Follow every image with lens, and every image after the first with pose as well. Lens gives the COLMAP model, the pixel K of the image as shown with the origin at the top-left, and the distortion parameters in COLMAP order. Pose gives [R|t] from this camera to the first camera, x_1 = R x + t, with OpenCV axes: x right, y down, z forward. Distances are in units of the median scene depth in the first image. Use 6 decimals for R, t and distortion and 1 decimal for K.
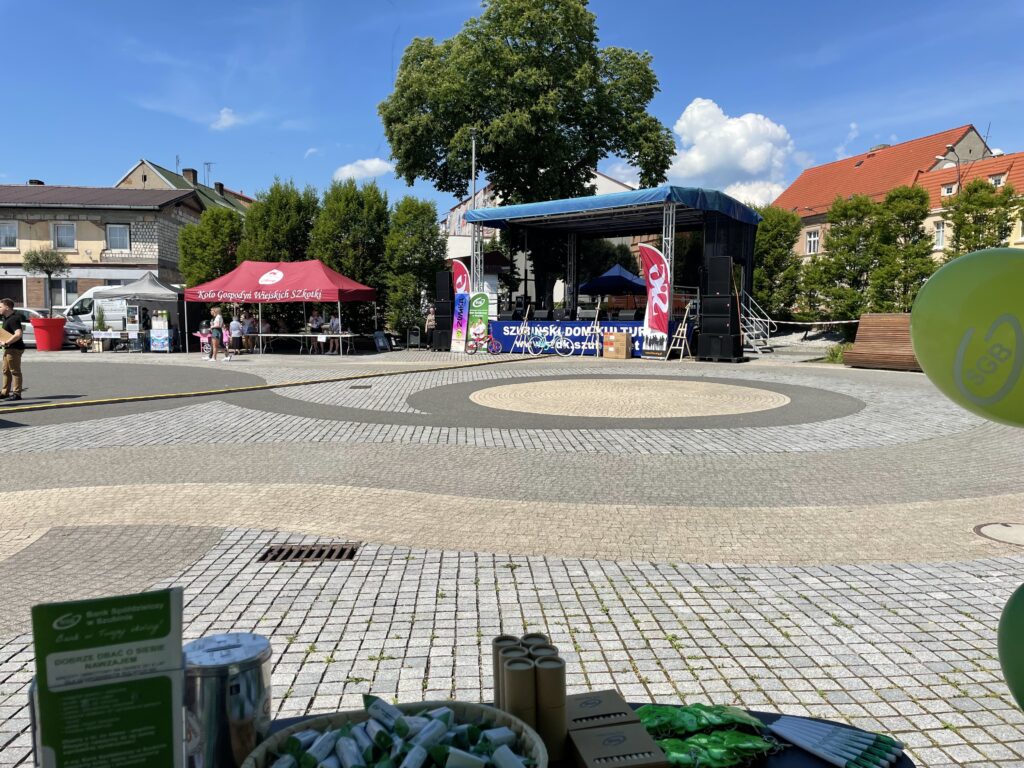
lens RADIAL K [[755.6, 0, 508.4], [0, 755.6, 376.3], [0, 0, 1]] dist [0.055909, -0.071902]
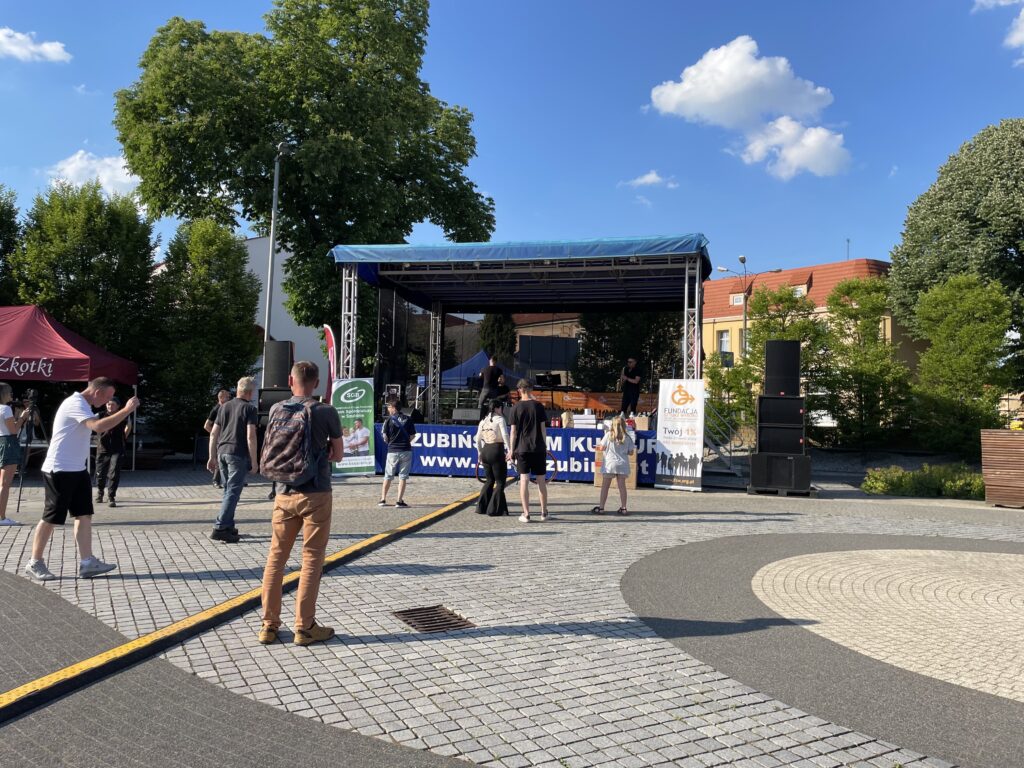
lens RADIAL K [[755.6, 0, 507.2], [0, 755.6, 379.1], [0, 0, 1]] dist [0.055909, -0.071902]
pose [[0.901315, 0.045206, 0.430800, -0.215826], [0.009501, 0.992237, -0.123998, -0.035558], [-0.433061, 0.115854, 0.893888, 0.444625]]
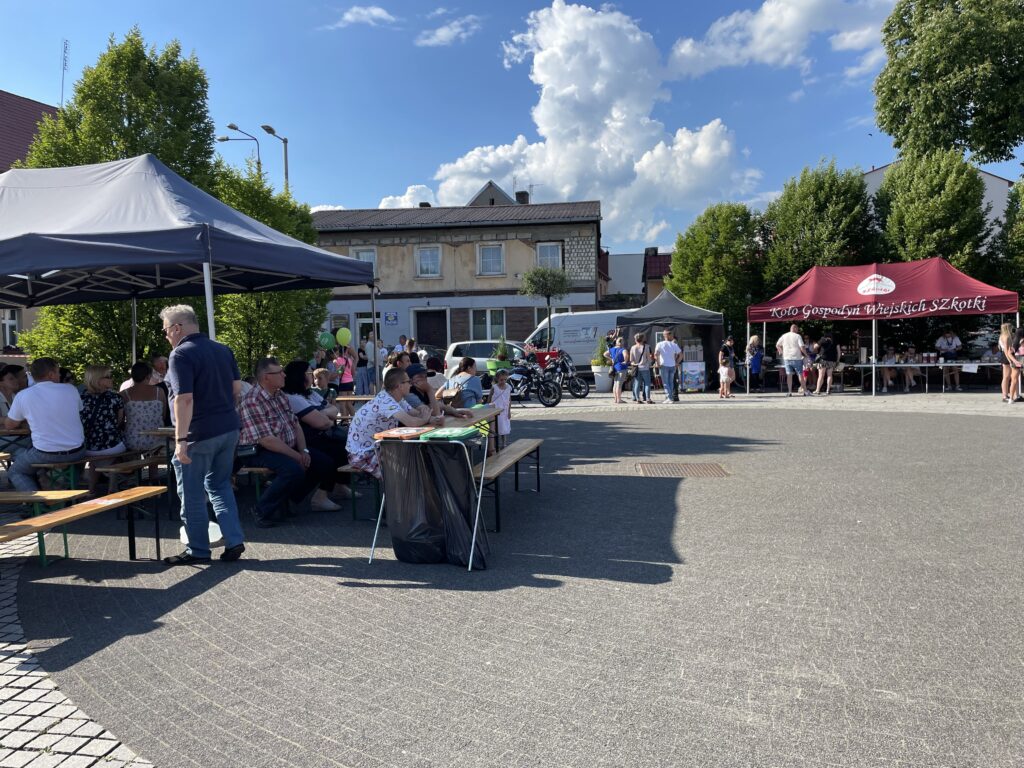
lens RADIAL K [[755.6, 0, 497.5], [0, 755.6, 371.0], [0, 0, 1]] dist [0.055909, -0.071902]
pose [[0.975135, -0.021767, -0.220542, -0.604532], [0.010598, 0.998606, -0.051699, -0.018973], [0.221360, 0.048076, 0.974006, 0.271068]]
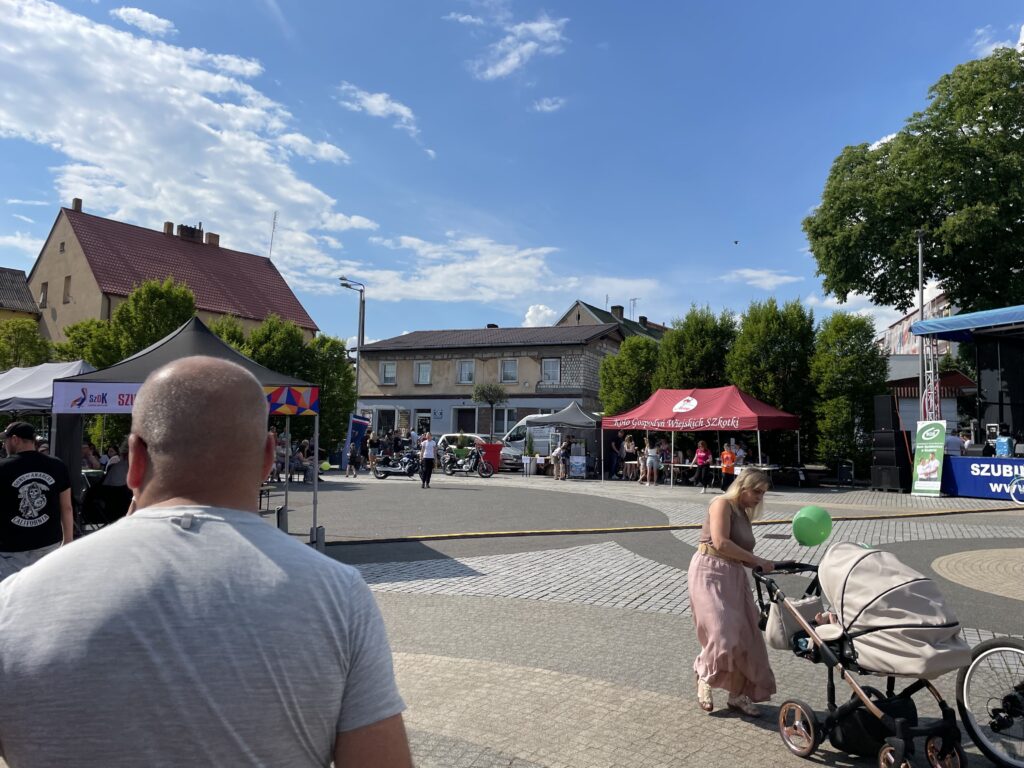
lens RADIAL K [[755.6, 0, 513.7], [0, 755.6, 377.4], [0, 0, 1]] dist [0.055909, -0.071902]
pose [[0.861119, -0.027776, -0.507644, -0.011736], [-0.055659, 0.987354, -0.148438, -0.012082], [0.505347, 0.156077, 0.848684, 0.085615]]
